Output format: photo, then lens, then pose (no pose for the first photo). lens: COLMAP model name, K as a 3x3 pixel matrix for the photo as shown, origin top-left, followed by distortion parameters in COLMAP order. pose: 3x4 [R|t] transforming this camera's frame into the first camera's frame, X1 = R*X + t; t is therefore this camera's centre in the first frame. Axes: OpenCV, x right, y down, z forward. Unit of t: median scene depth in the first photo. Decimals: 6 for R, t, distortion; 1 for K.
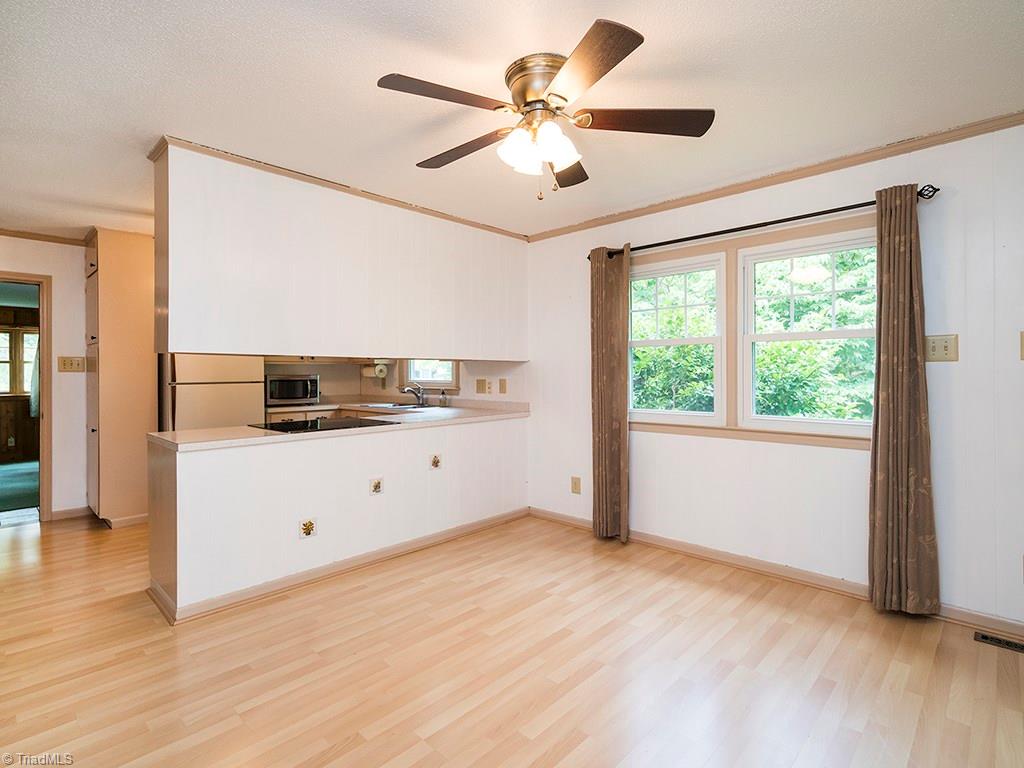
lens RADIAL K [[513.9, 0, 502.2], [0, 513.9, 370.2], [0, 0, 1]] dist [0.002684, 0.000738]
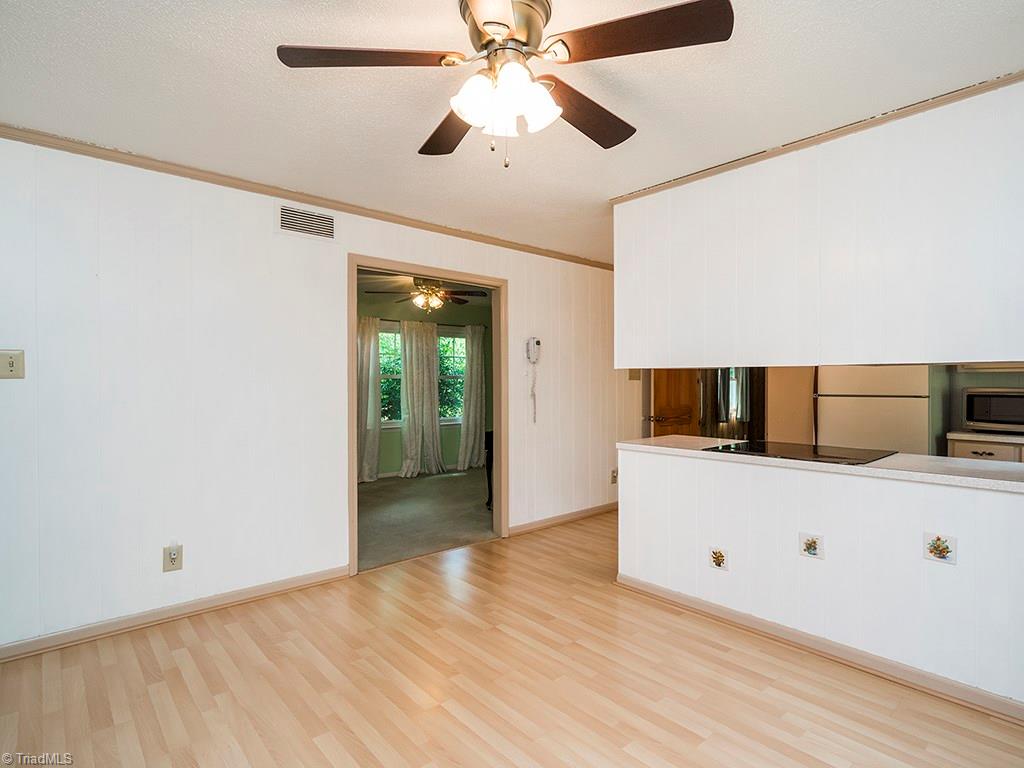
lens RADIAL K [[540.9, 0, 512.0], [0, 540.9, 384.0], [0, 0, 1]] dist [0.000923, -0.000156]
pose [[-0.072232, 0.006487, -0.997367, 0.565917], [0.005249, 0.999967, 0.006124, -0.006371], [0.997374, -0.004793, -0.072264, 0.676239]]
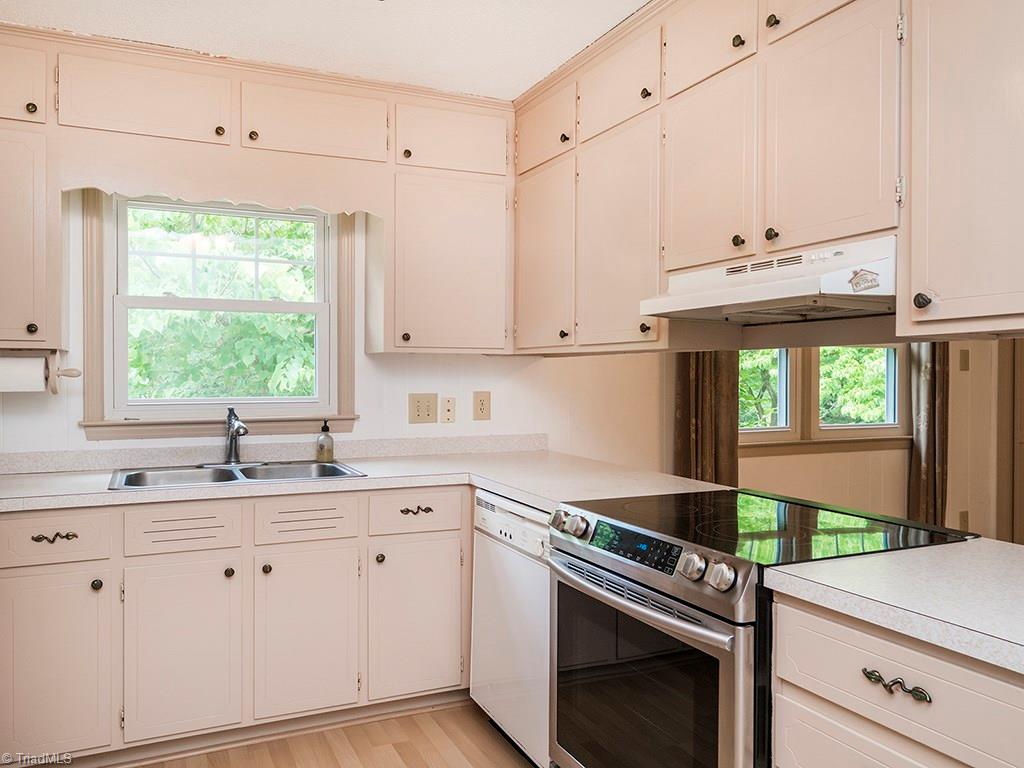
lens RADIAL K [[778.5, 0, 512.0], [0, 778.5, 384.0], [0, 0, 1]] dist [0.034587, -0.000962]
pose [[0.358651, -0.009458, 0.933424, -1.028634], [-0.008373, 0.999876, 0.013349, -0.000335], [-0.933434, -0.012603, 0.358527, 1.035989]]
